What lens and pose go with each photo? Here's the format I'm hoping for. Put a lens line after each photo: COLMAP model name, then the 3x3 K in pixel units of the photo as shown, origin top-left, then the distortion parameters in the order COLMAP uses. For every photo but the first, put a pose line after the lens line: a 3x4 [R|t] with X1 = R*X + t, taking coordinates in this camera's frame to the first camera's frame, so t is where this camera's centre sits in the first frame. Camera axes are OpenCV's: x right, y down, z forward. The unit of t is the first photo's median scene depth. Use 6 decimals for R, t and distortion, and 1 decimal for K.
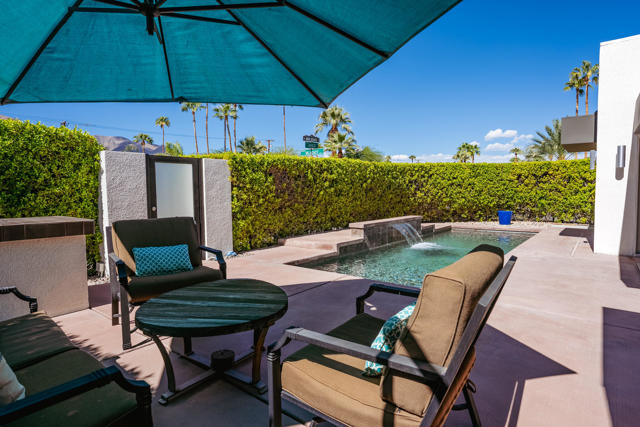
lens RADIAL K [[345.3, 0, 320.6], [0, 345.3, 213.7], [0, 0, 1]] dist [-0.004496, -0.000352]
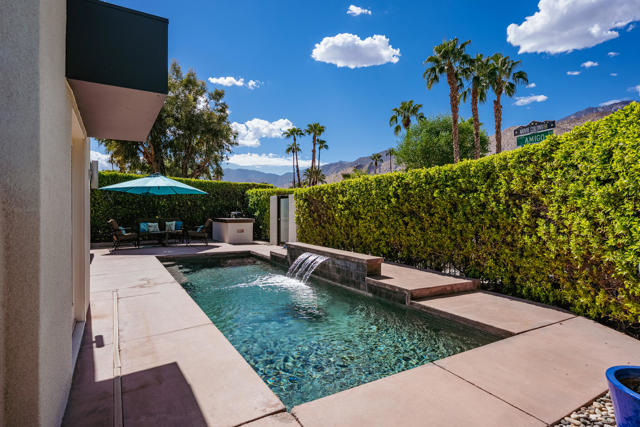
lens RADIAL K [[345.3, 0, 318.9], [0, 345.3, 211.1], [0, 0, 1]] dist [-0.004496, -0.000352]
pose [[-0.345259, 0.012736, -0.938421, 0.979666], [-0.060812, 0.997503, 0.035912, -0.102442], [0.936535, 0.069466, -0.343622, 1.261280]]
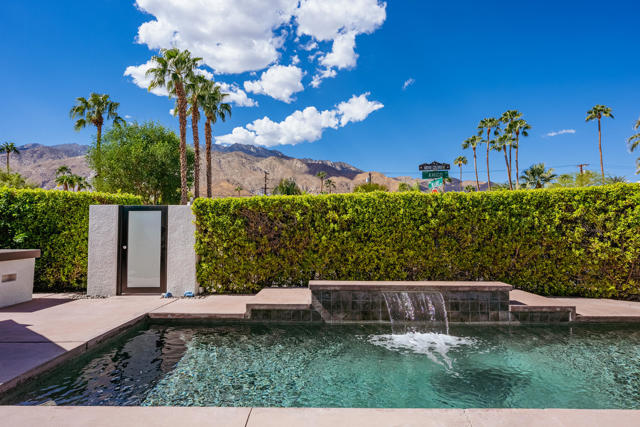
lens RADIAL K [[330.8, 0, 320.1], [0, 330.8, 214.6], [0, 0, 1]] dist [-0.006121, -0.000831]
pose [[0.630224, -0.017594, -0.776214, 0.573921], [-0.059310, 0.995731, -0.070724, -0.056569], [0.774145, 0.090610, 0.626490, 0.485130]]
